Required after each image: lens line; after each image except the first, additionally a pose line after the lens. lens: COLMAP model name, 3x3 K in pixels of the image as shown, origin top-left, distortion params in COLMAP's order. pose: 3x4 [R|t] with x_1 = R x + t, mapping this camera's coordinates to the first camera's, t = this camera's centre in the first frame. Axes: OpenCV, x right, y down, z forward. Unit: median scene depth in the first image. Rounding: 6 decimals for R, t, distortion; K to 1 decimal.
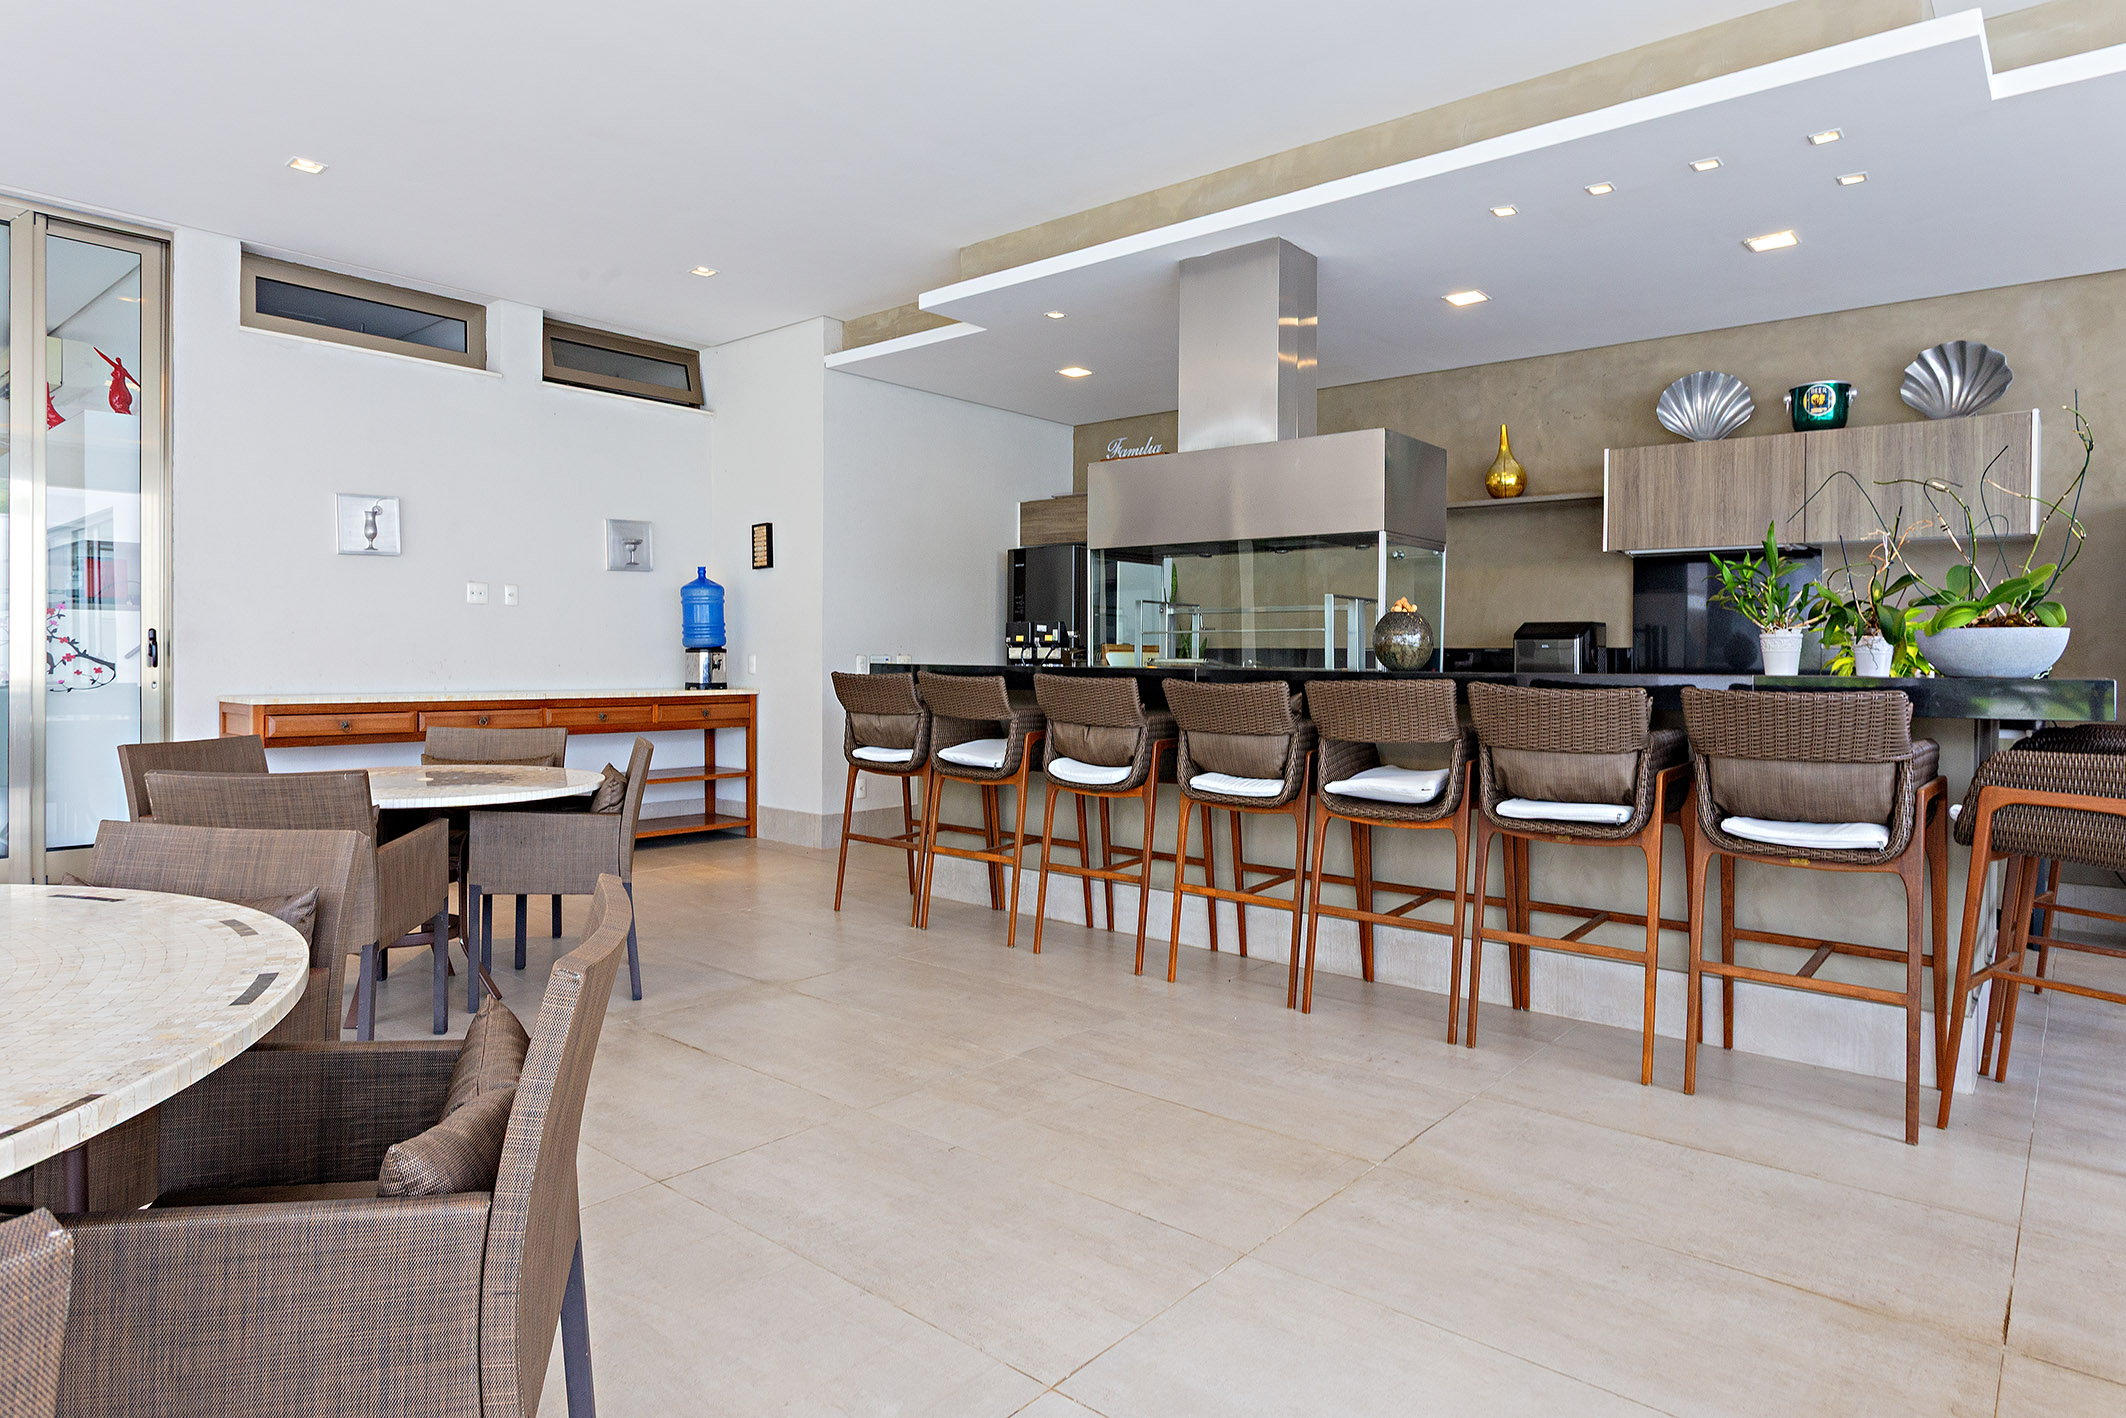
lens RADIAL K [[1499.2, 0, 1068.0], [0, 1499.2, 702.3], [0, 0, 1]] dist [0.000742, 0.005134]
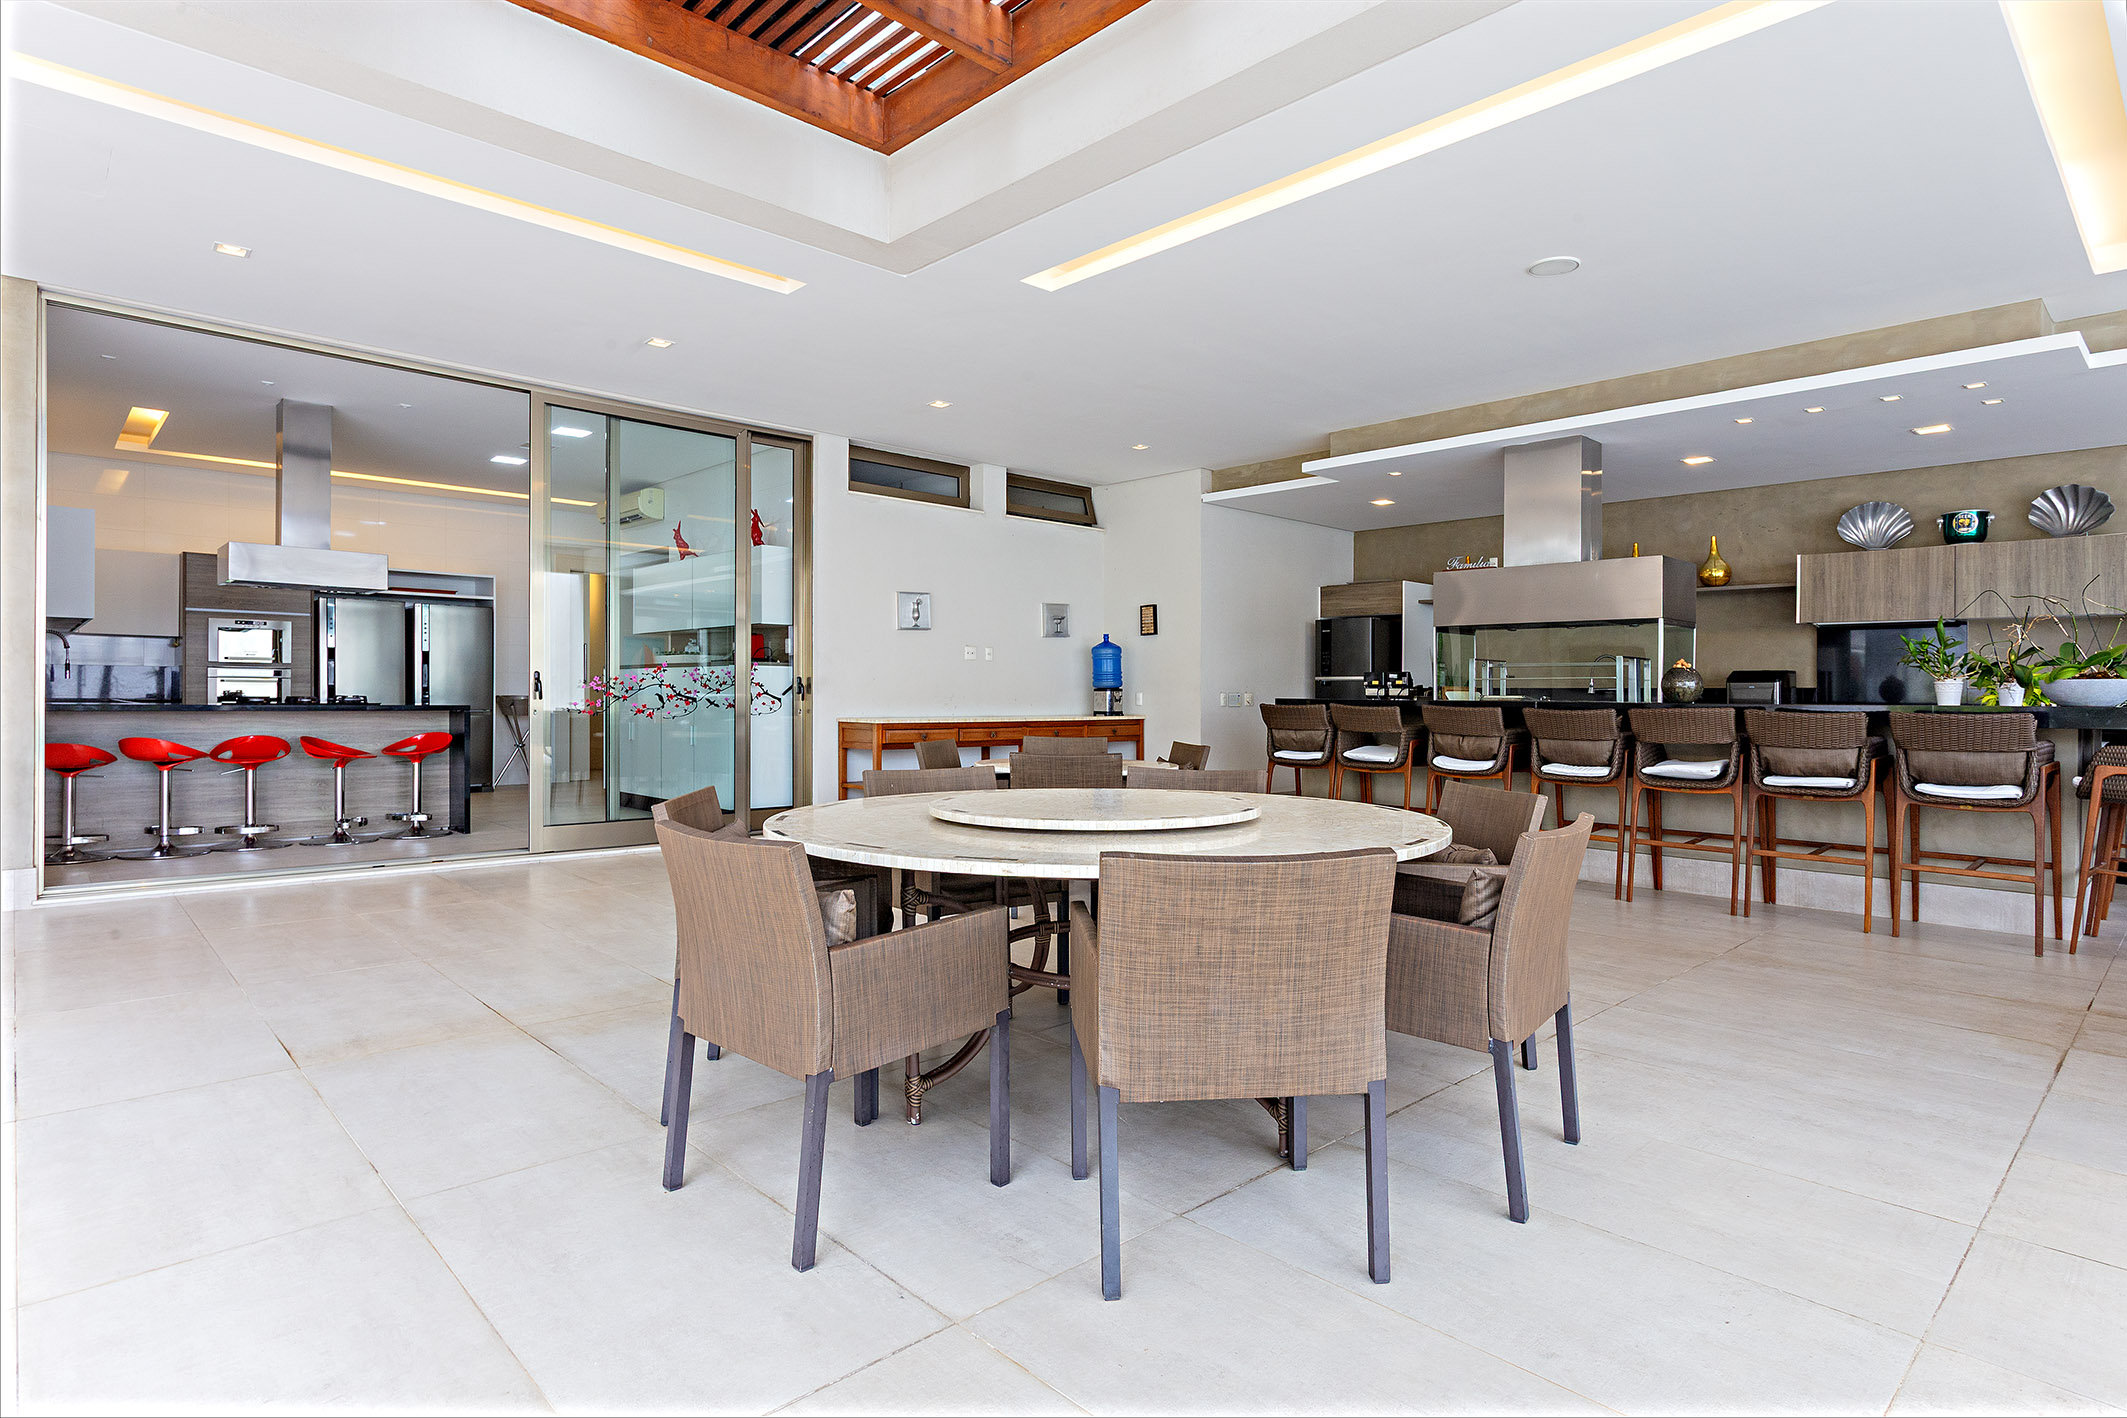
lens RADIAL K [[1119.1, 0, 1075.0], [0, 1119.1, 709.5], [0, 0, 1]] dist [0.015210, -0.000455]
pose [[0.981155, 0.002363, -0.193207, -0.161817], [-0.005473, 0.999864, -0.015562, 0.007712], [0.193144, 0.016326, 0.981035, -0.291738]]
